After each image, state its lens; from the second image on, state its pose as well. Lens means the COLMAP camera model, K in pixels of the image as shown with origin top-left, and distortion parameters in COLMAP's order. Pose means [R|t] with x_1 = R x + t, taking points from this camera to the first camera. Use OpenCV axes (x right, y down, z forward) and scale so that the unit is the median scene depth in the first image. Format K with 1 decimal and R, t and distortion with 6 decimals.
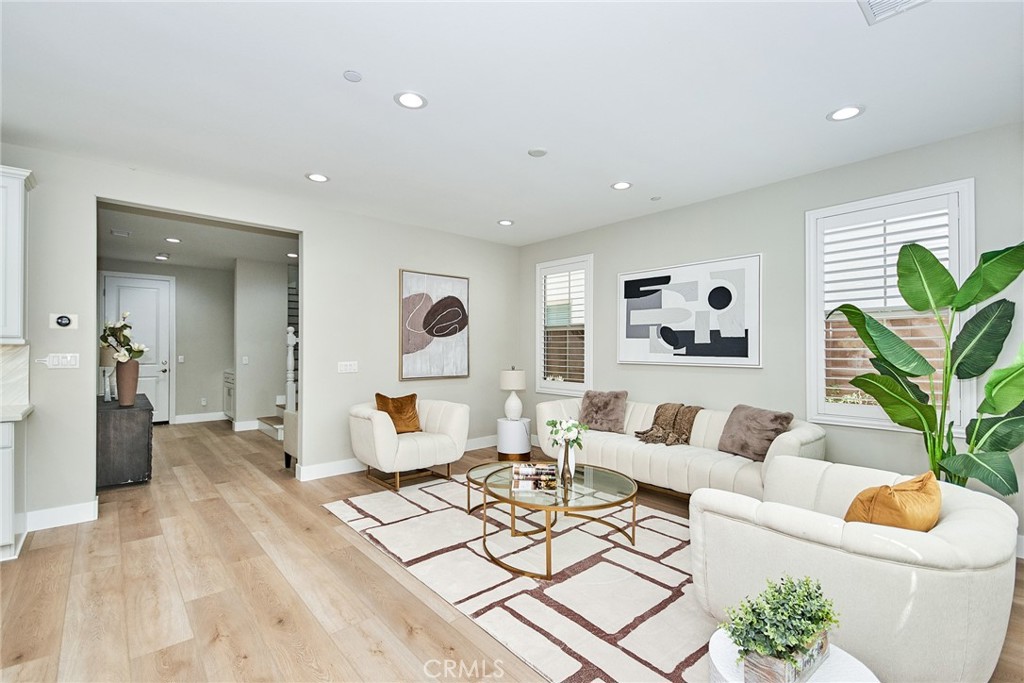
lens RADIAL K [[448.6, 0, 512.0], [0, 448.6, 341.5], [0, 0, 1]] dist [0.004283, 0.000354]
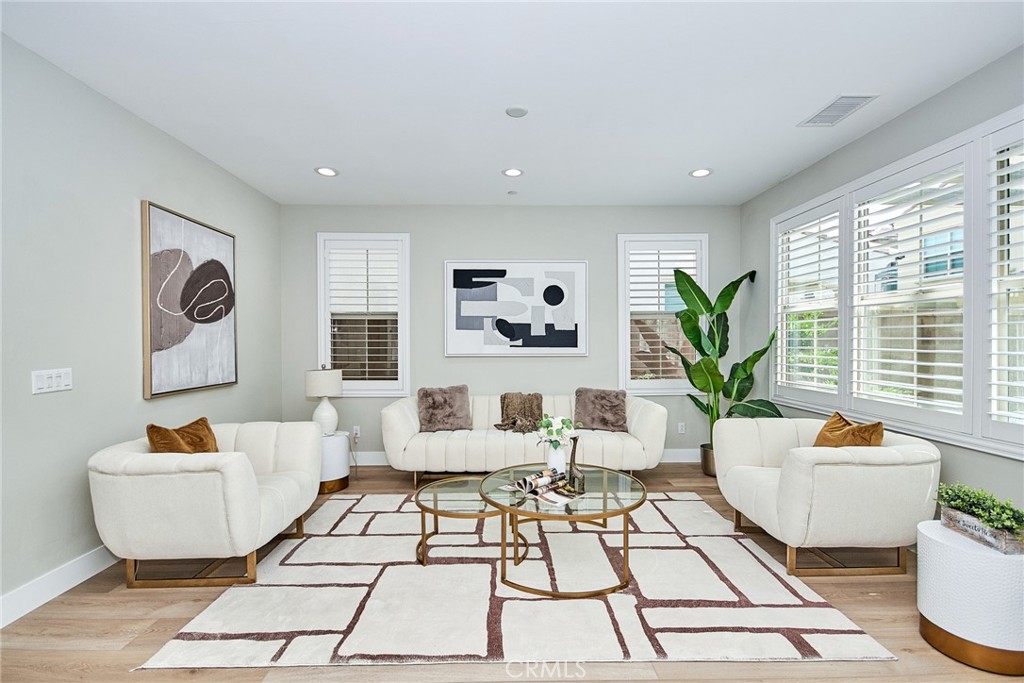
lens RADIAL K [[448.6, 0, 512.0], [0, 448.6, 341.5], [0, 0, 1]] dist [0.004283, 0.000354]
pose [[0.649741, -0.005100, 0.760139, -0.432043], [-0.007755, 0.999881, 0.013336, 0.004545], [-0.760116, -0.014560, 0.649624, 0.319248]]
